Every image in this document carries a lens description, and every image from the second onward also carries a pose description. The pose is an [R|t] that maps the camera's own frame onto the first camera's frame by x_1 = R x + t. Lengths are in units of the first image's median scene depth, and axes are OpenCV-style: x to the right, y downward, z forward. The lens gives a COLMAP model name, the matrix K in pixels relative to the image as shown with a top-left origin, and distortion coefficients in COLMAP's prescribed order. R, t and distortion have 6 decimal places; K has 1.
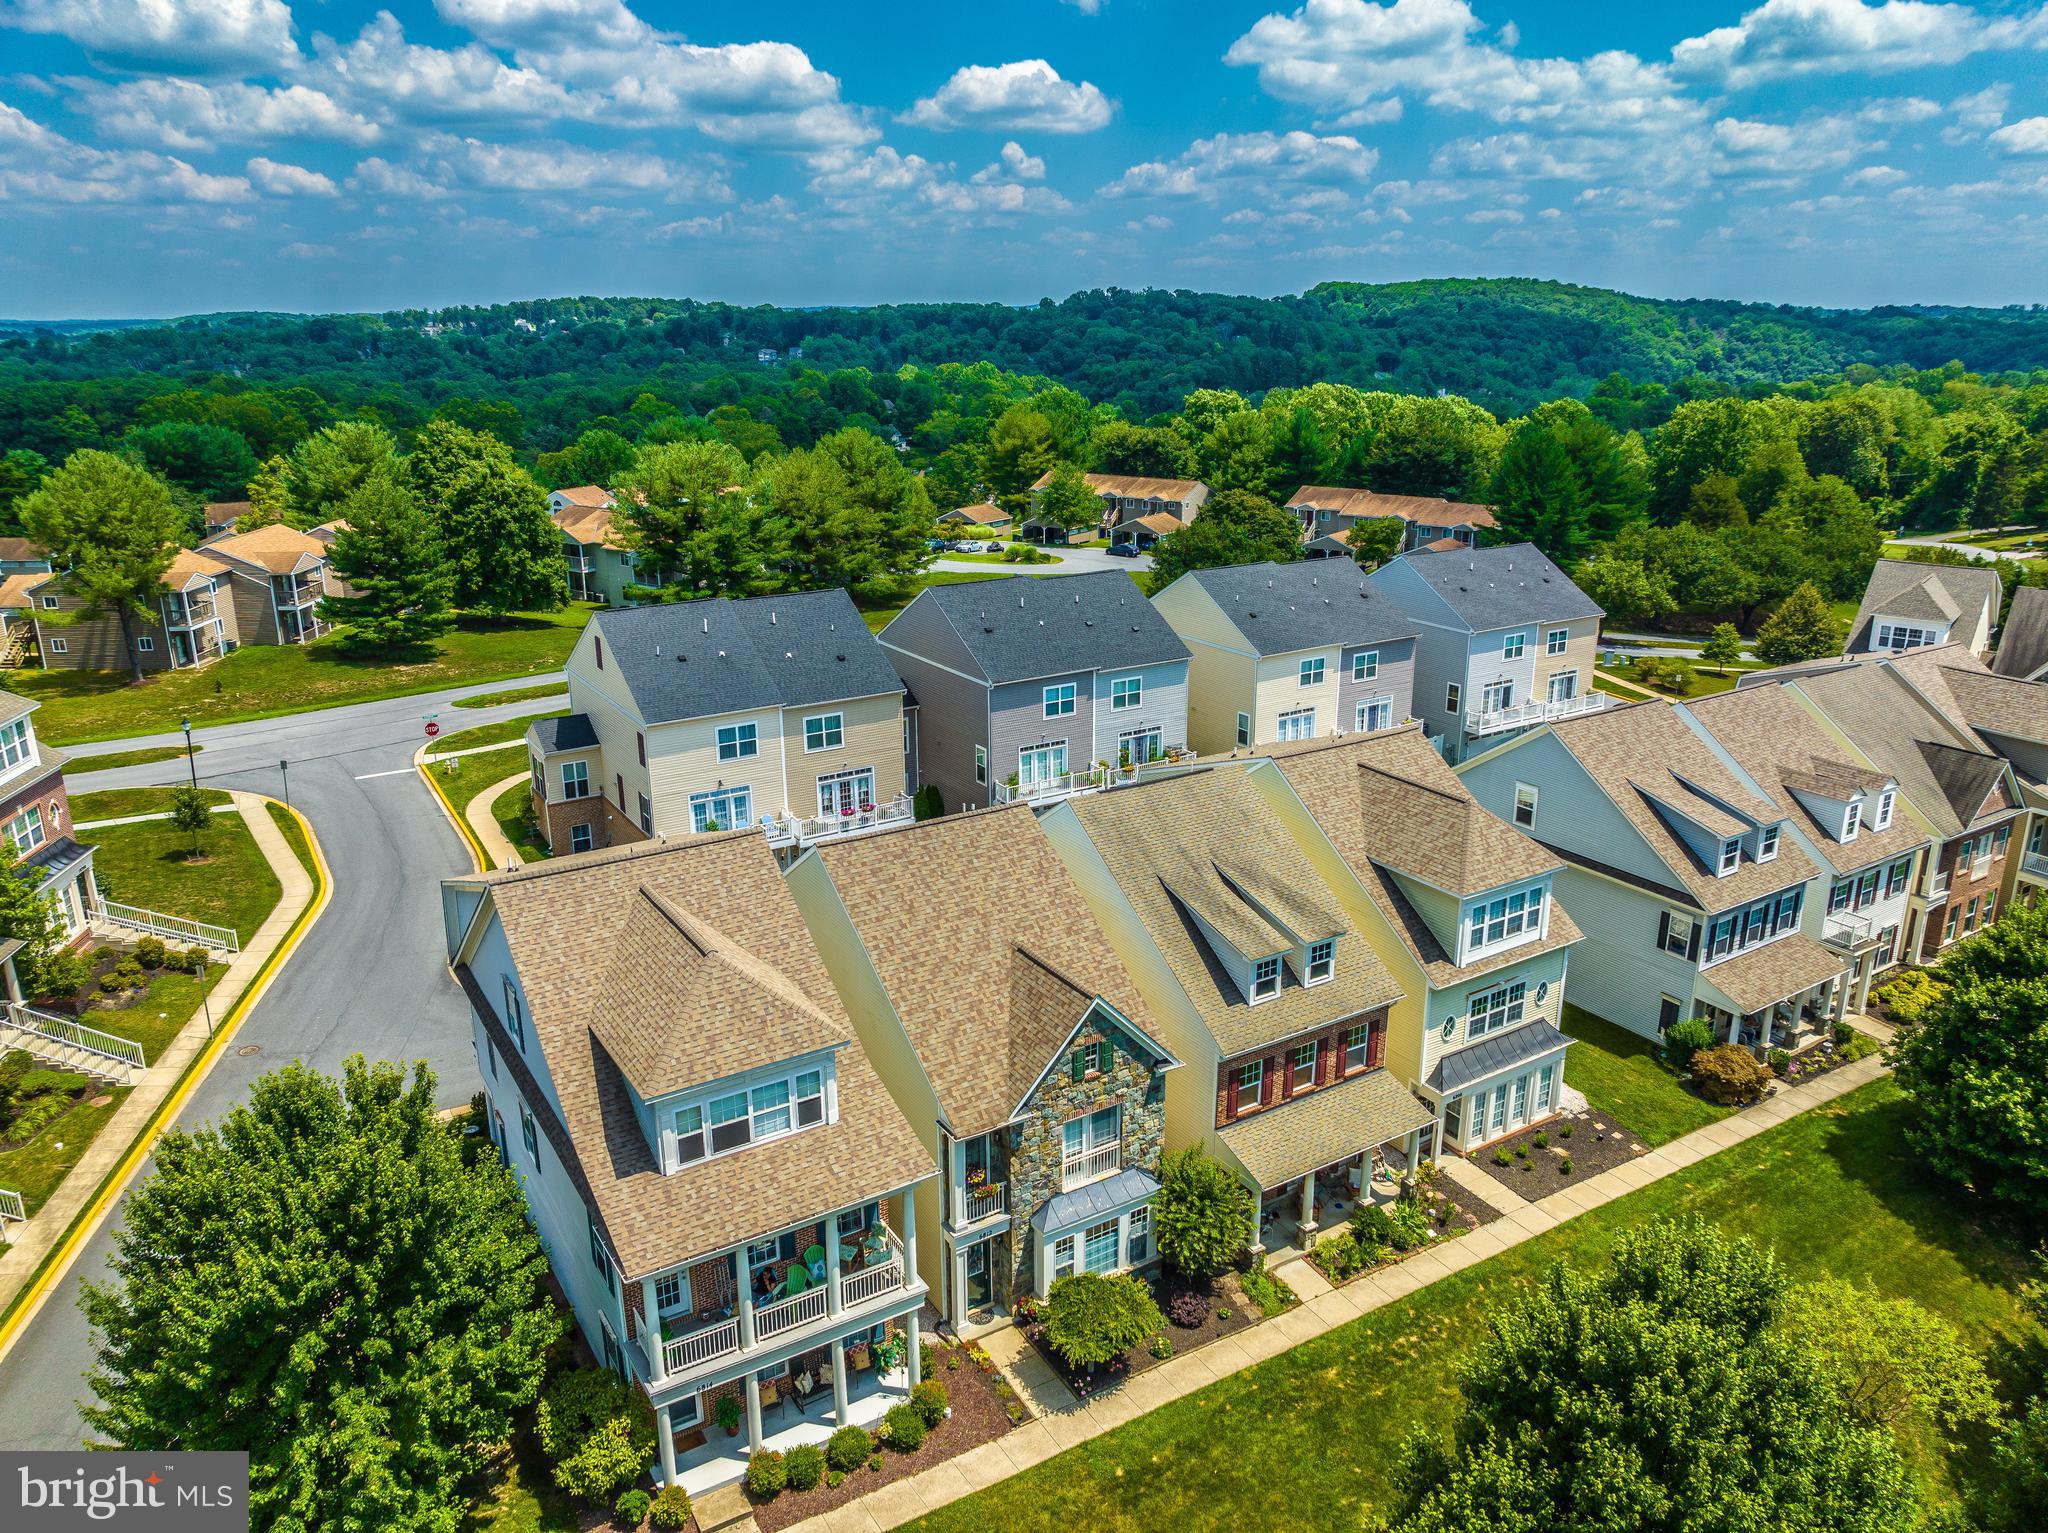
lens RADIAL K [[1444.1, 0, 1027.0], [0, 1444.1, 765.6], [0, 0, 1]] dist [-0.036999, 0.002919]
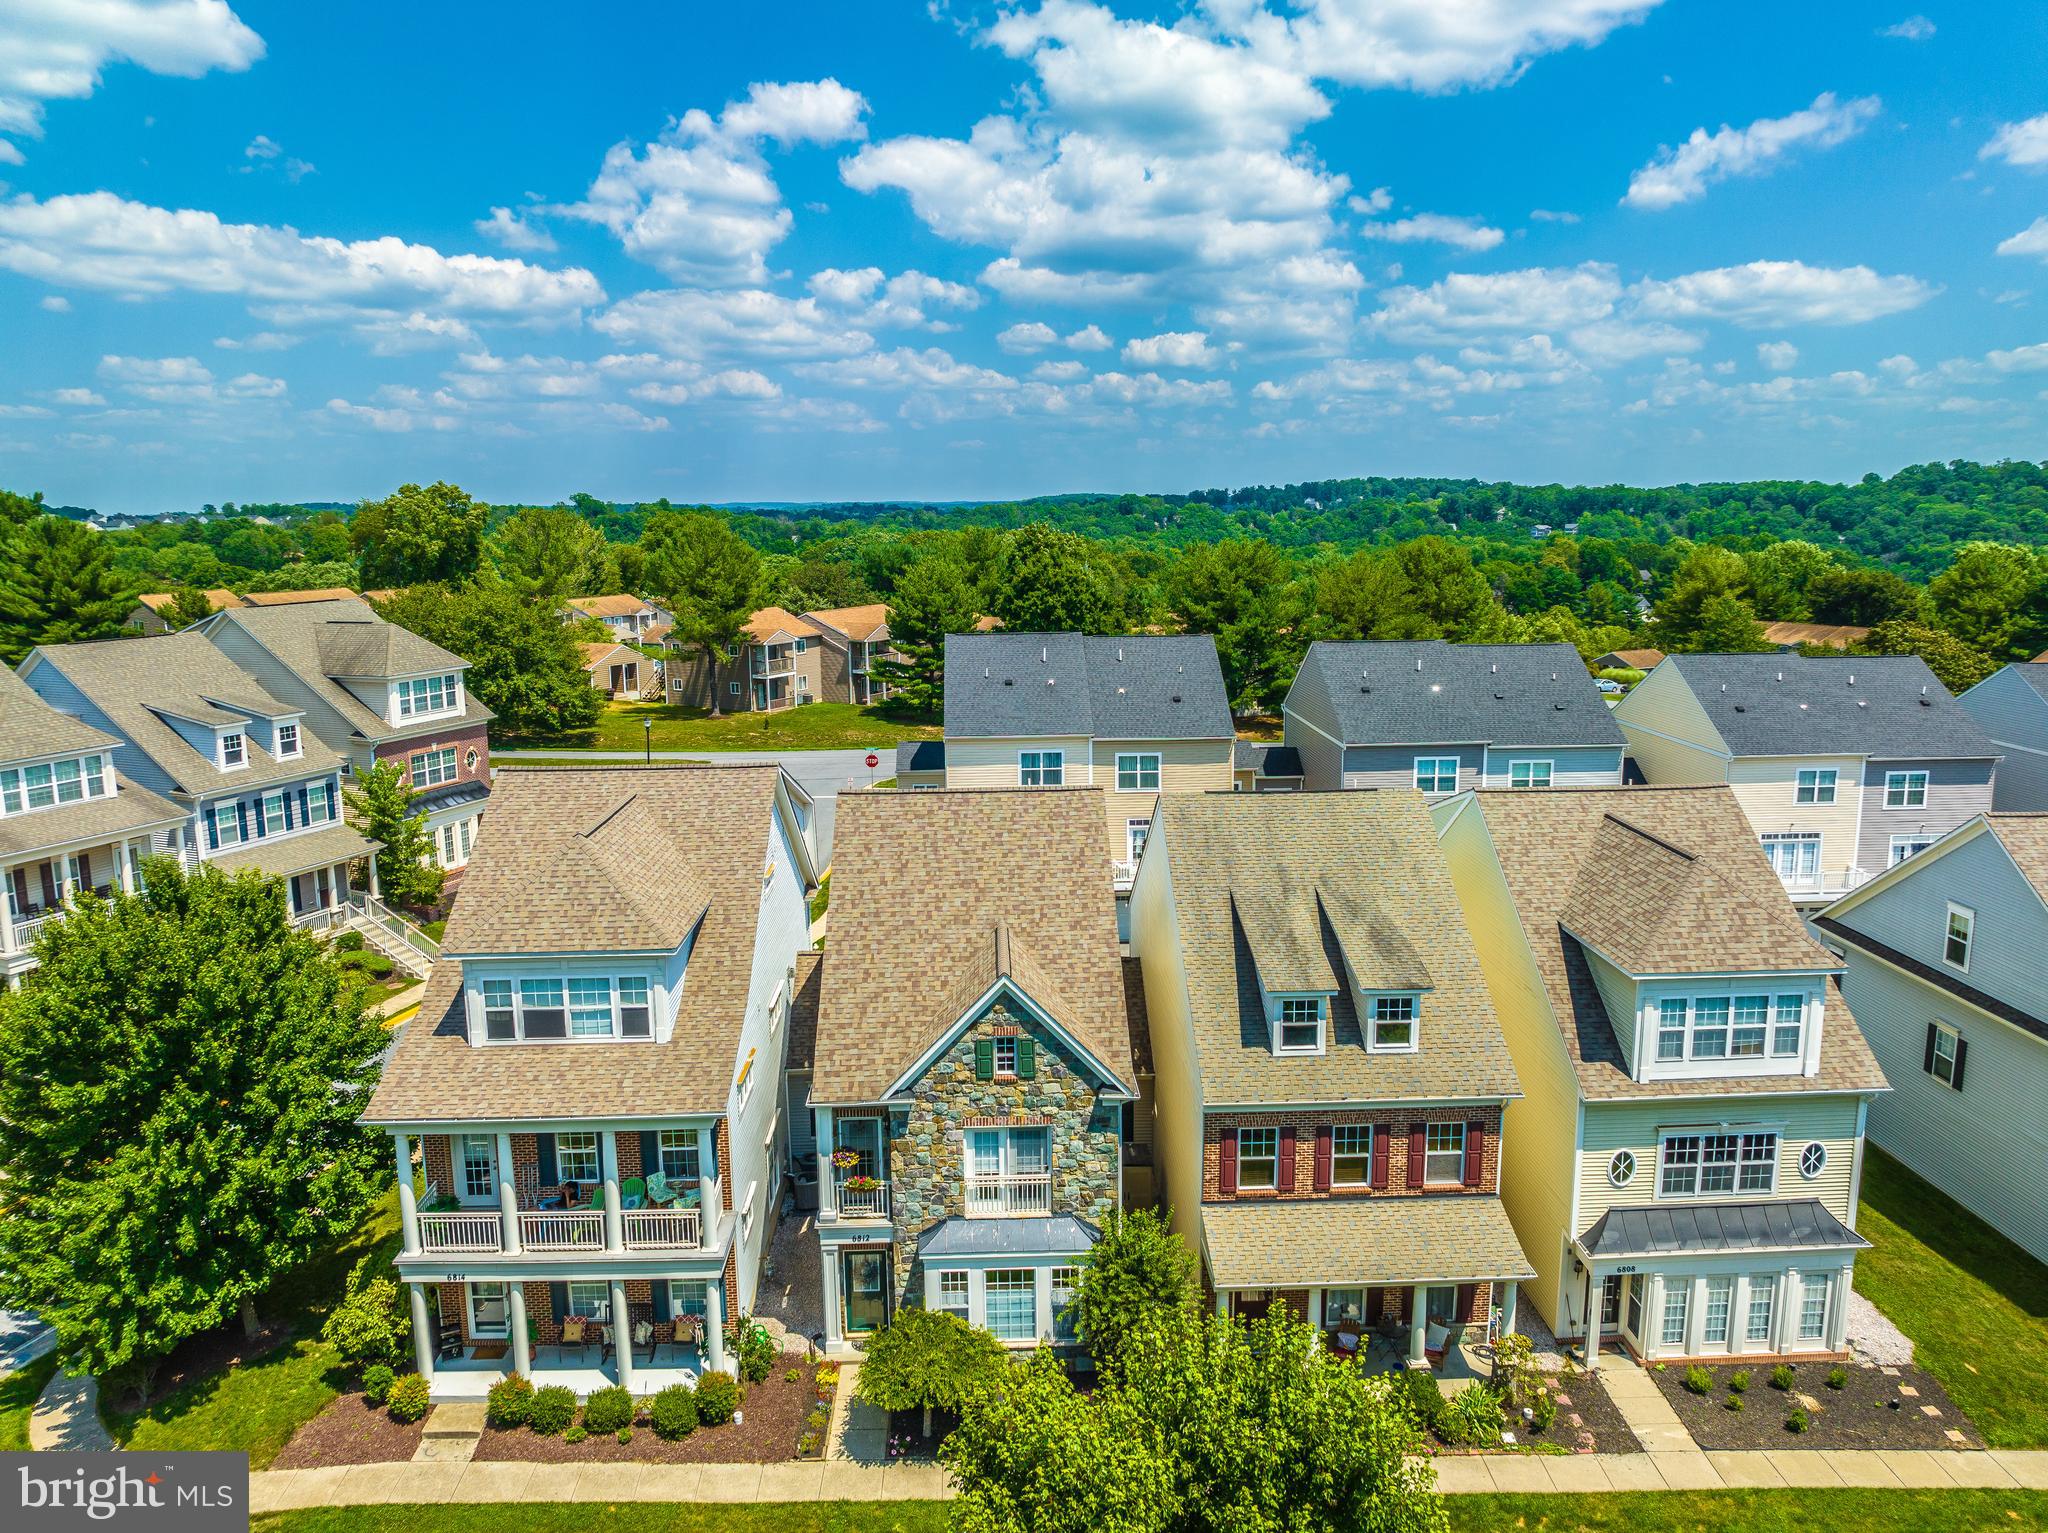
lens RADIAL K [[1448.2, 0, 1027.5], [0, 1448.2, 767.1], [0, 0, 1]] dist [-0.039034, 0.006071]
pose [[0.865218, 0.084324, -0.494255, 0.365548], [-0.143270, 0.986236, -0.082541, 0.086326], [0.480491, 0.142228, 0.865390, 0.215760]]
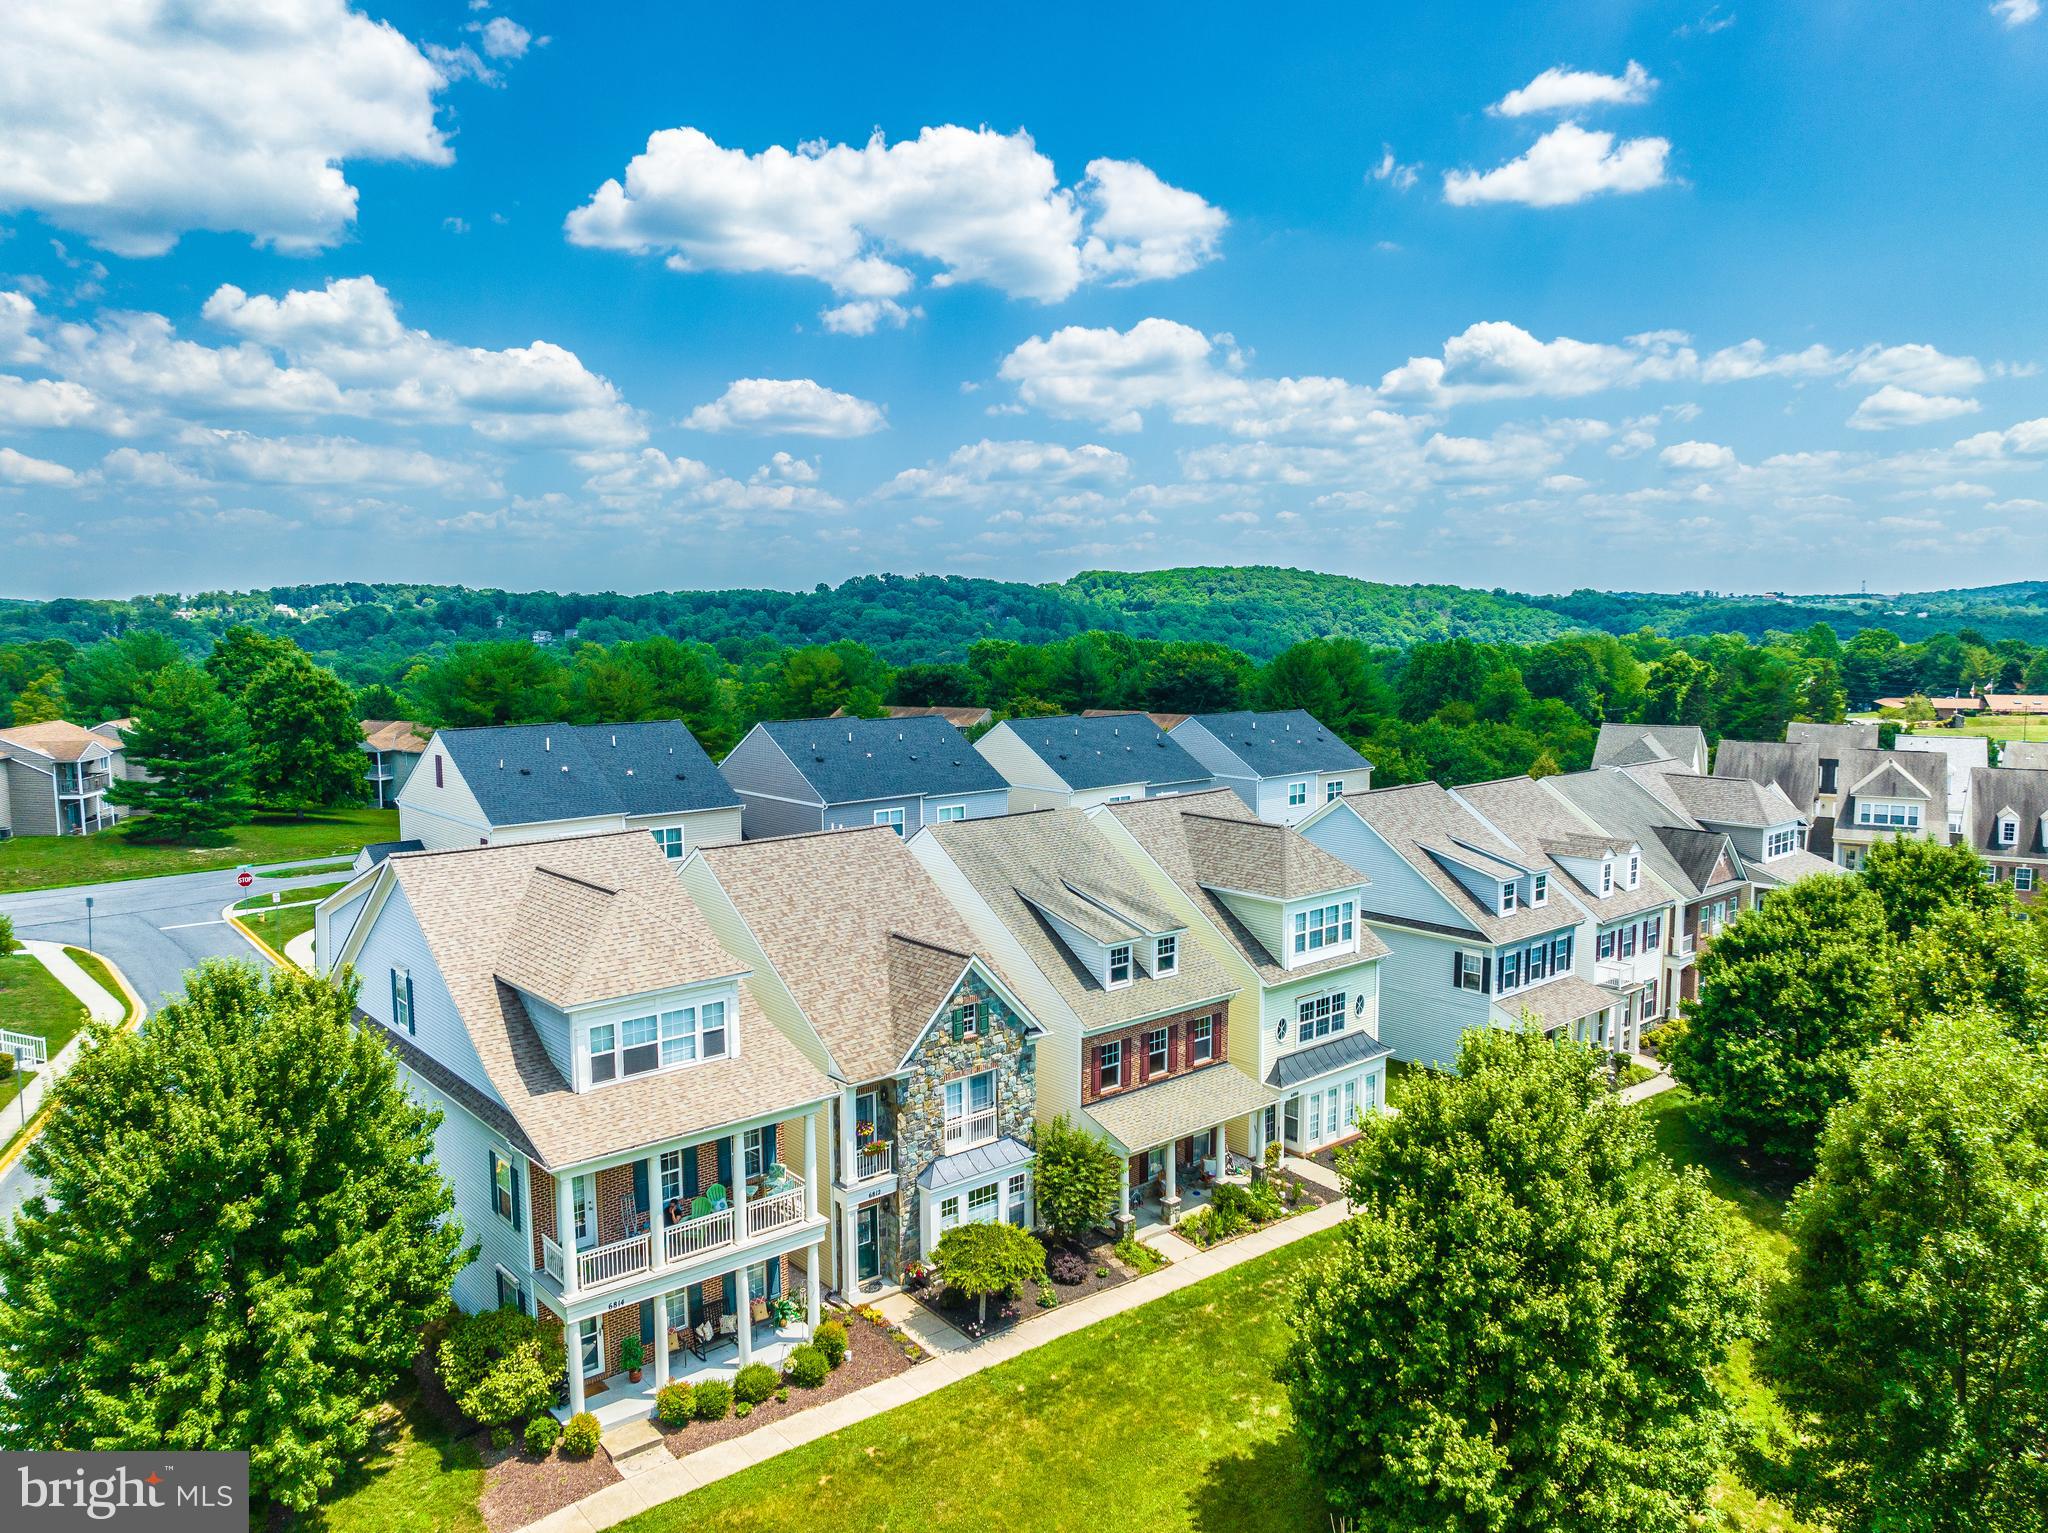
lens RADIAL K [[1443.4, 0, 1024.8], [0, 1443.4, 769.4], [0, 0, 1]] dist [-0.032688, 0.000173]
pose [[0.988254, -0.016016, 0.151977, -0.059994], [0.044646, 0.981364, -0.186898, 0.180507], [-0.146151, 0.191488, 0.970552, -0.064845]]
